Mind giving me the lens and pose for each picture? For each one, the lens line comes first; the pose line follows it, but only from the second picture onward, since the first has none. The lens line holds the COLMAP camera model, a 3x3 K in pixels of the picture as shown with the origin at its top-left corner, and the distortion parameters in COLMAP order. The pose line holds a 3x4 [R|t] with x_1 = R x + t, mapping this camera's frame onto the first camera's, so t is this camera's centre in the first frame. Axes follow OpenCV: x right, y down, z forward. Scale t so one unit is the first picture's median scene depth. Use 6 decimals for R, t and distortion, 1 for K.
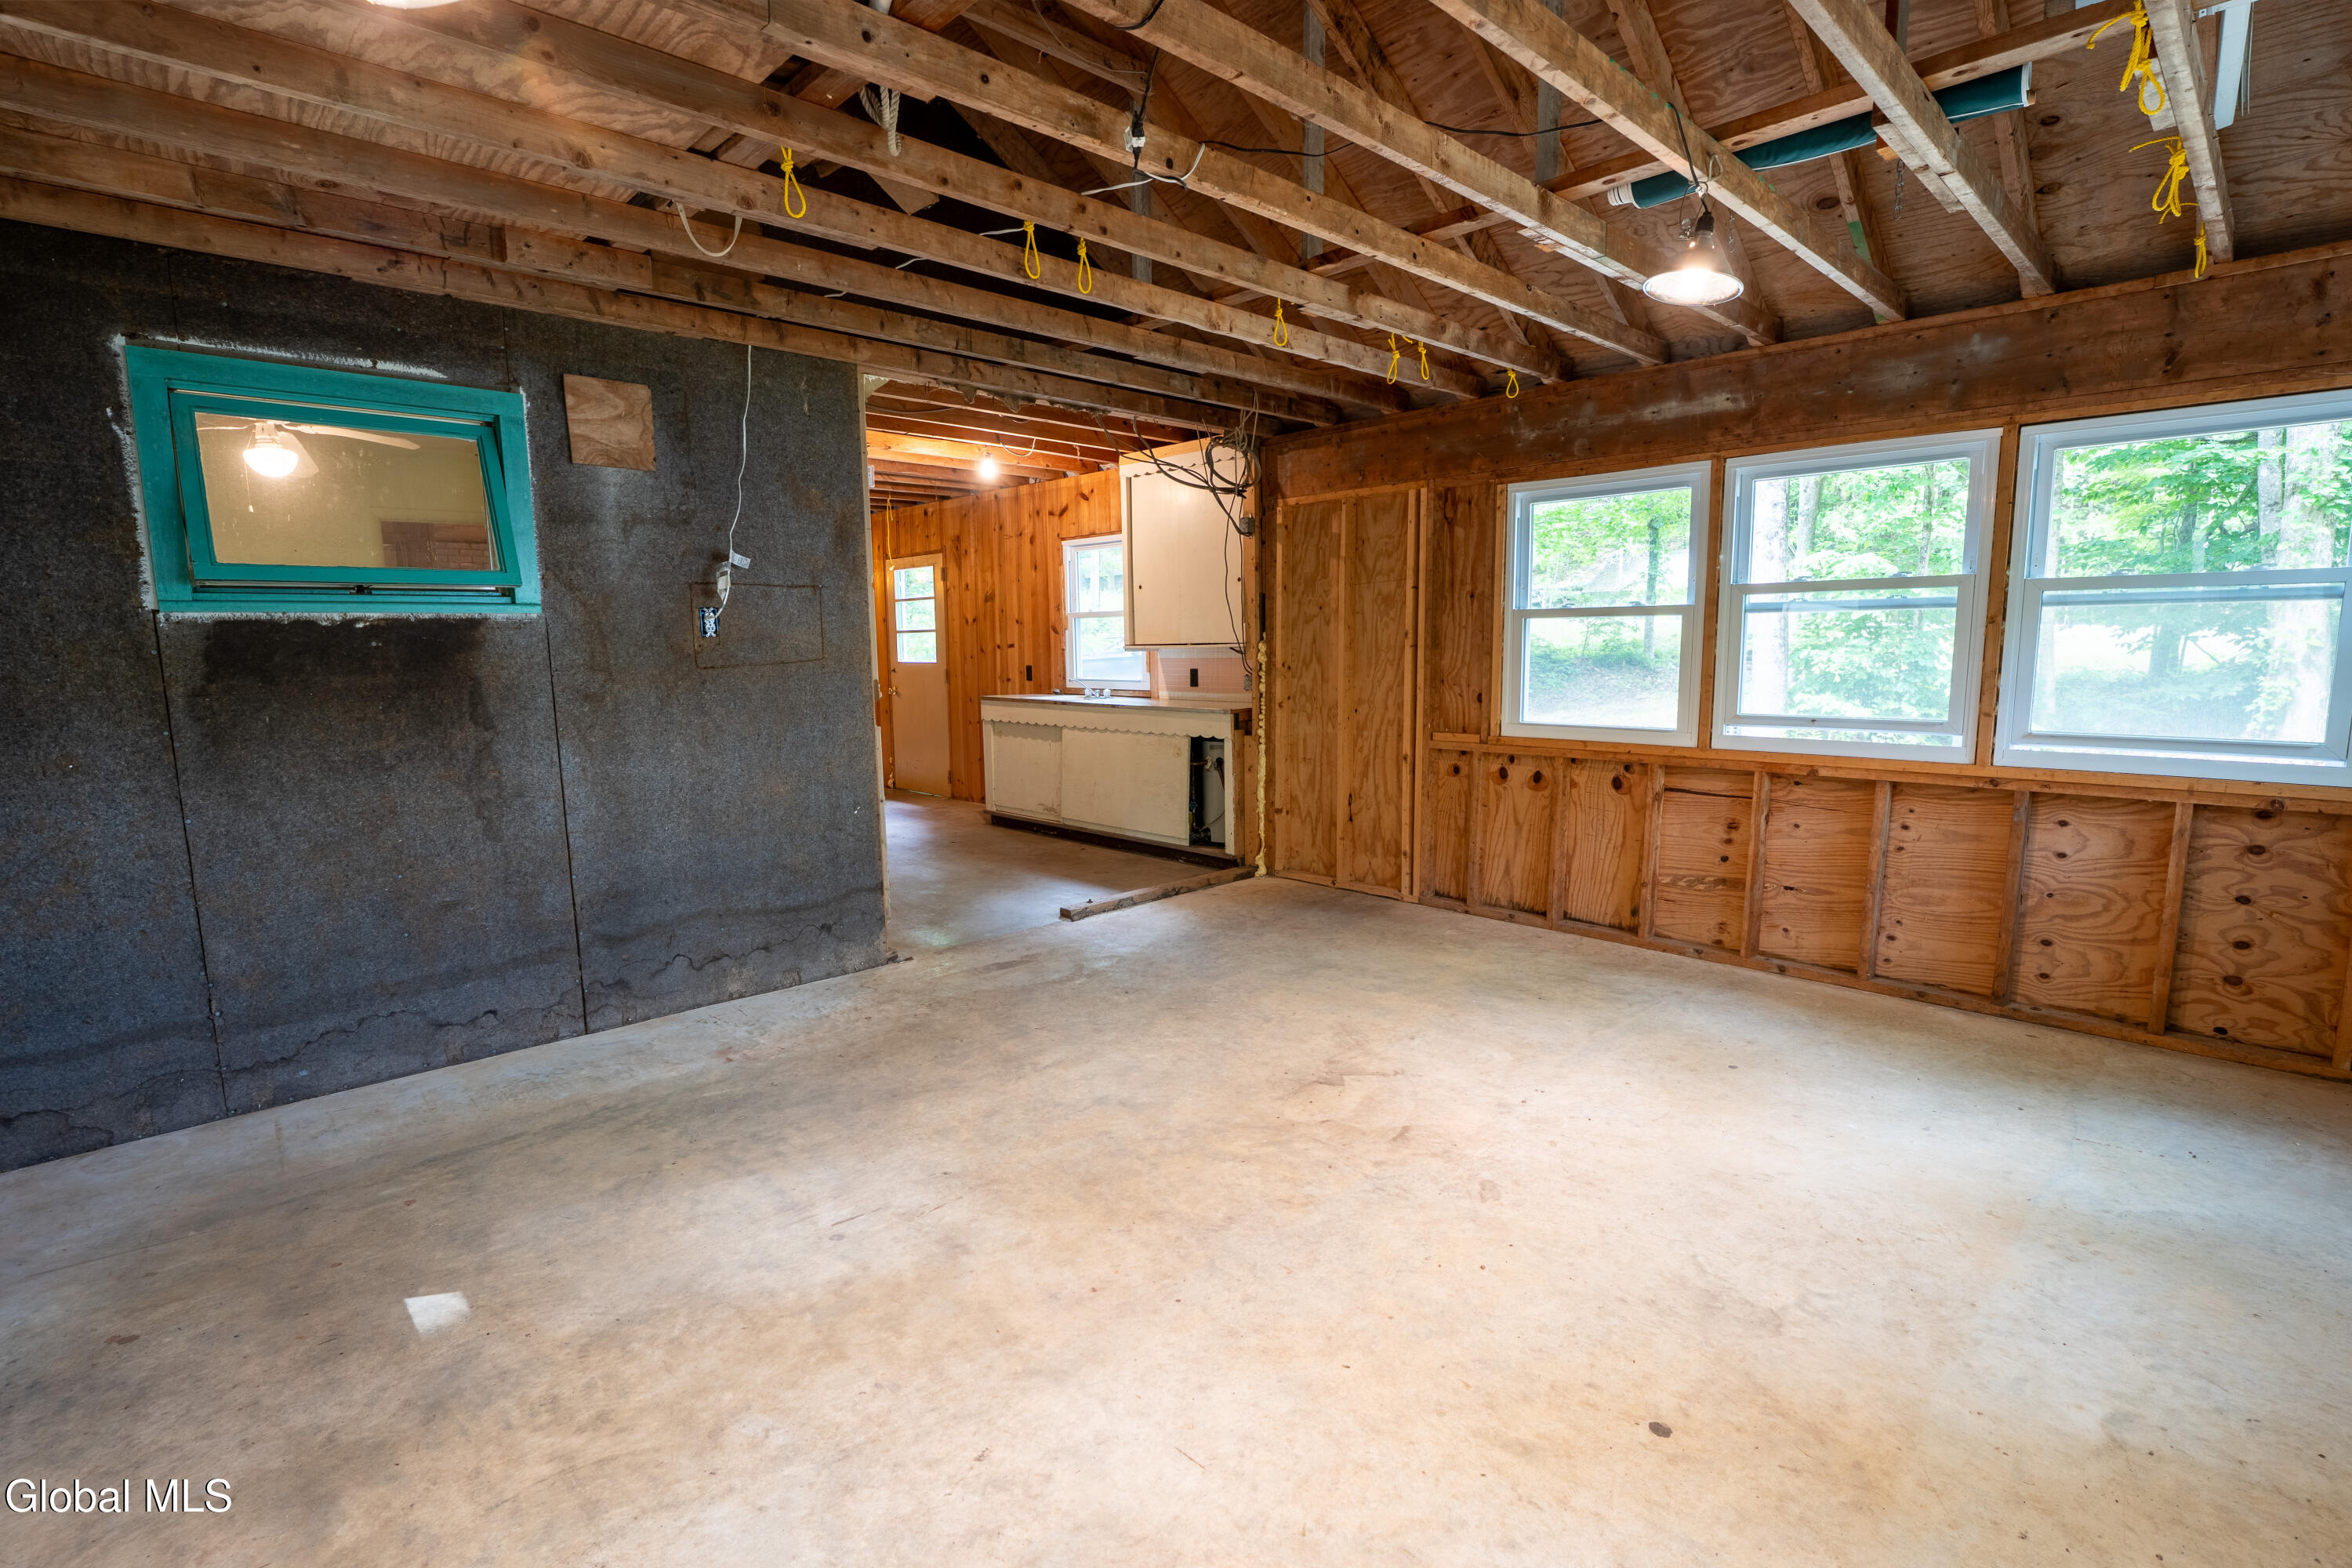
lens RADIAL K [[1094.5, 0, 1177.0], [0, 1094.5, 793.2], [0, 0, 1]] dist [-0.019781, -0.000760]
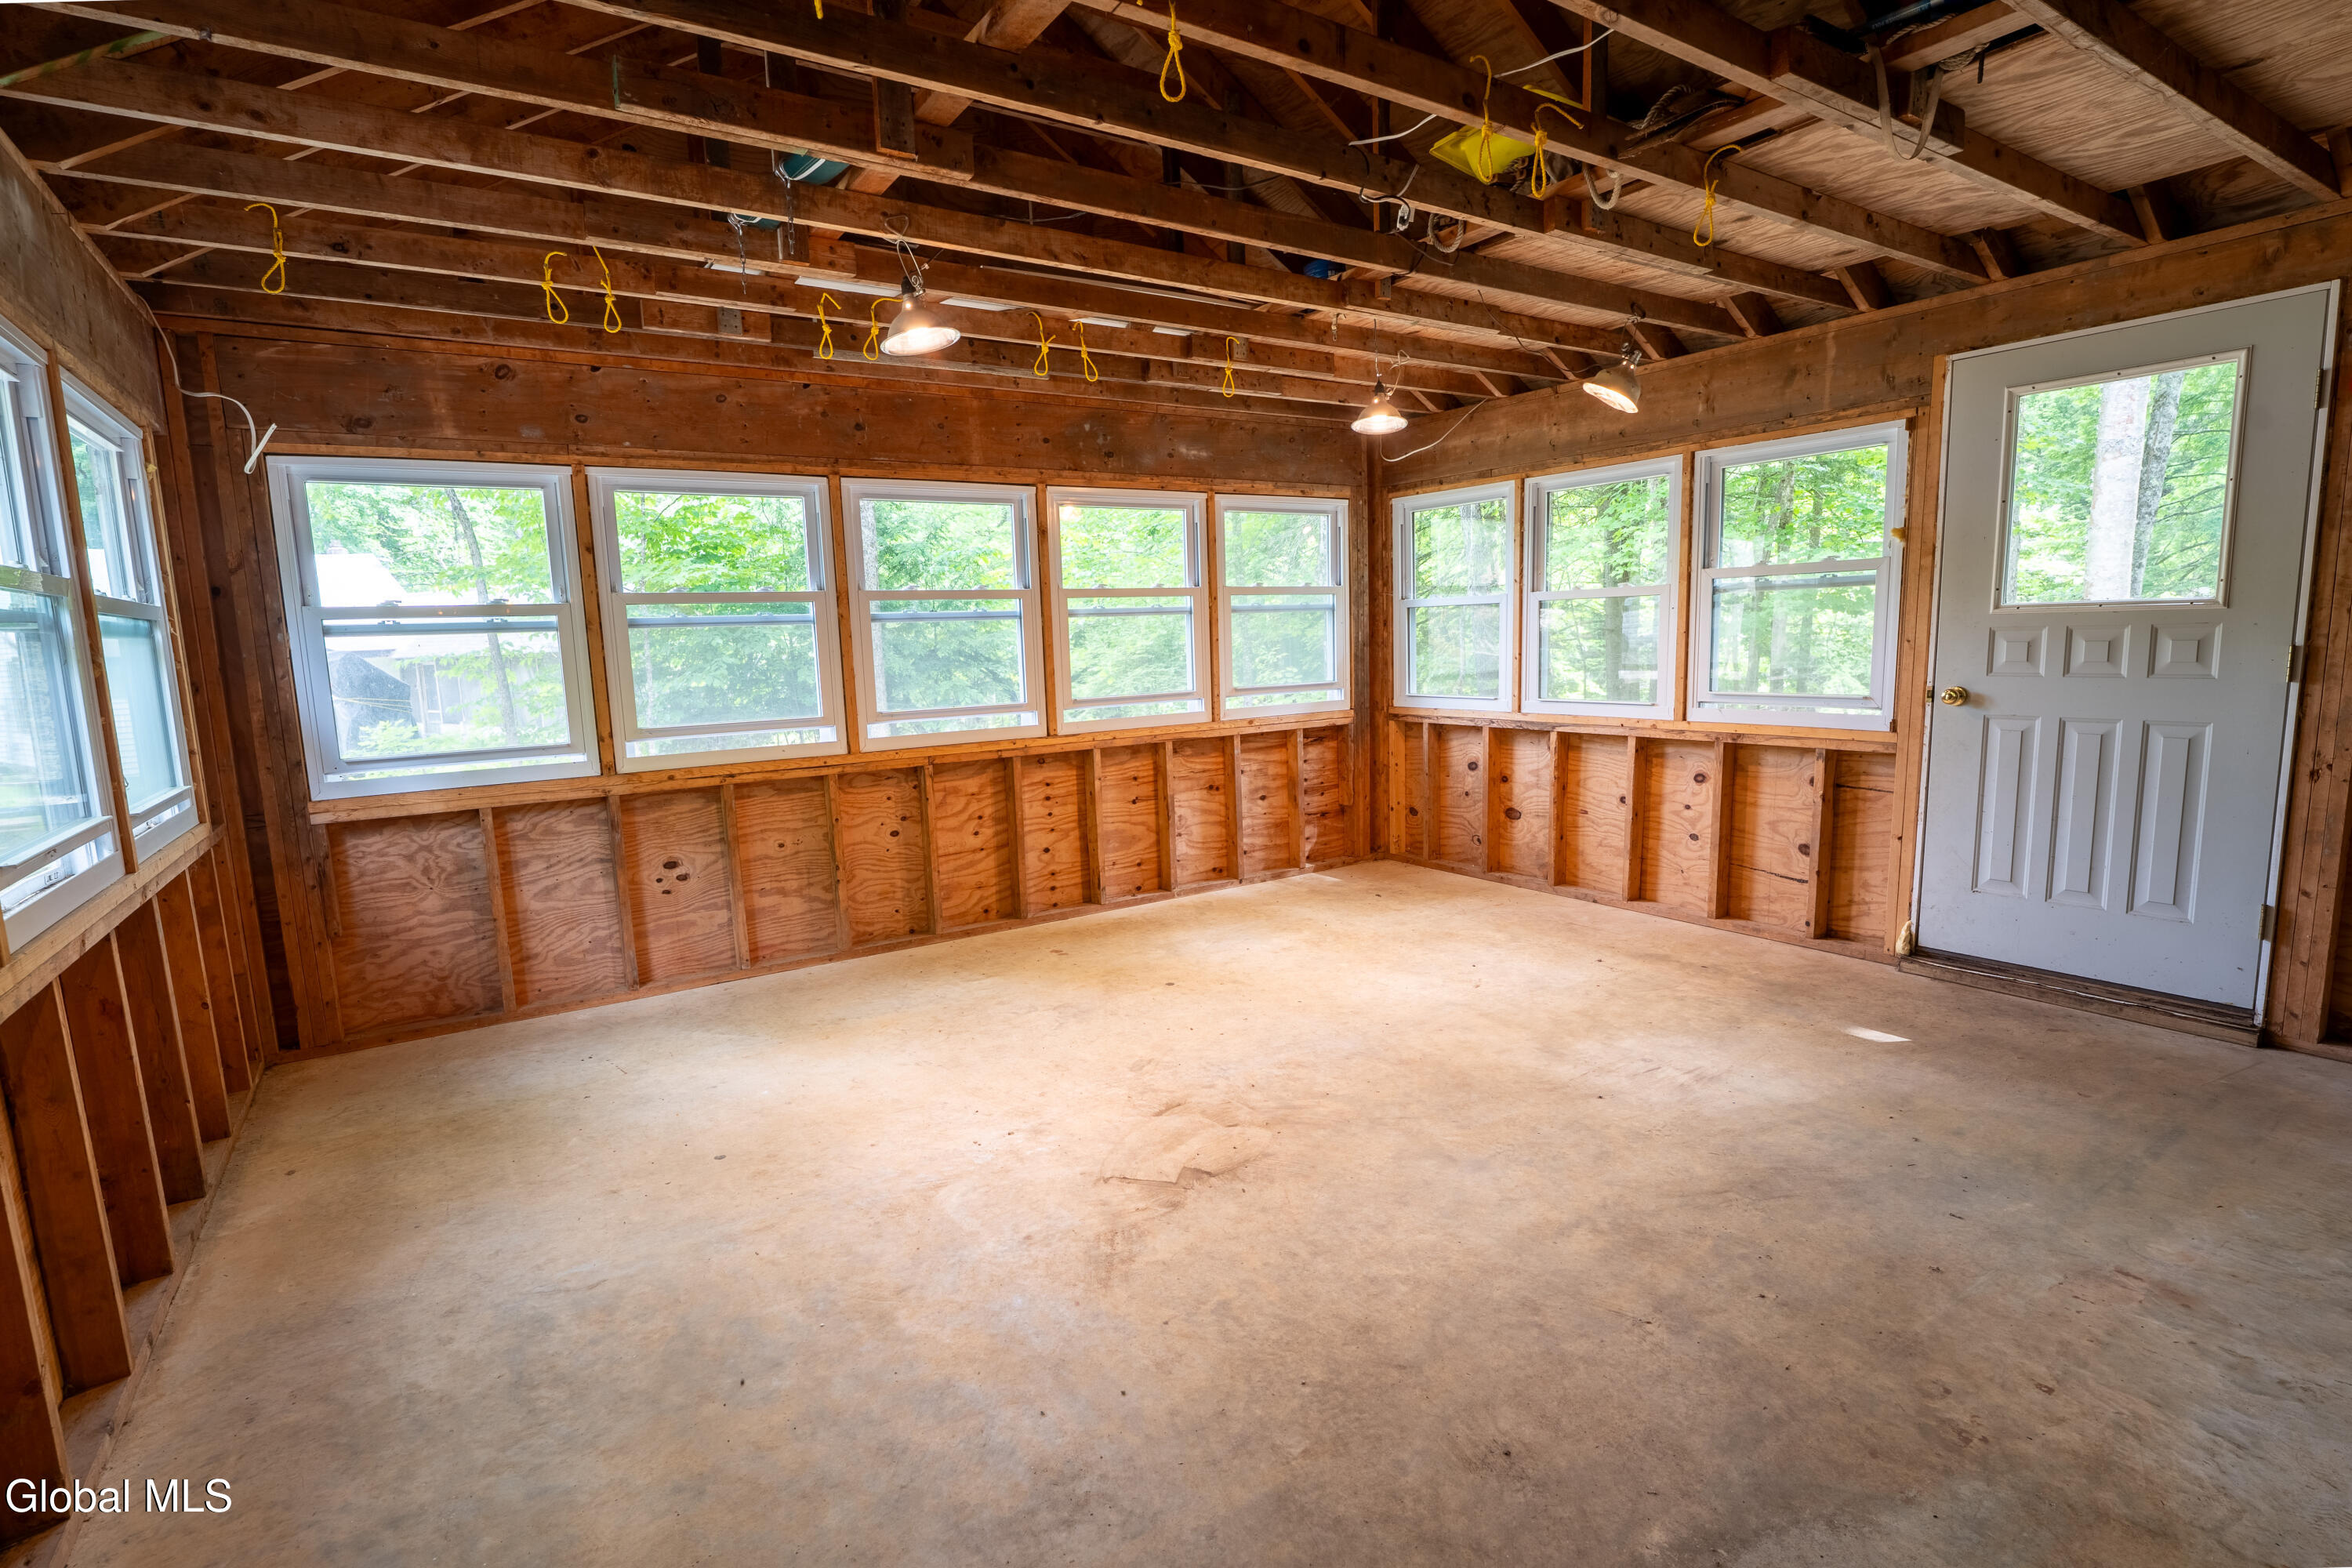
lens RADIAL K [[1094.5, 0, 1167.7], [0, 1094.5, 788.5], [0, 0, 1]] dist [-0.019781, -0.000760]
pose [[-0.979516, 0.018009, 0.200559, -0.008654], [0.072798, 0.960297, 0.269315, -0.267879], [-0.187746, 0.278399, -0.941937, 1.939614]]
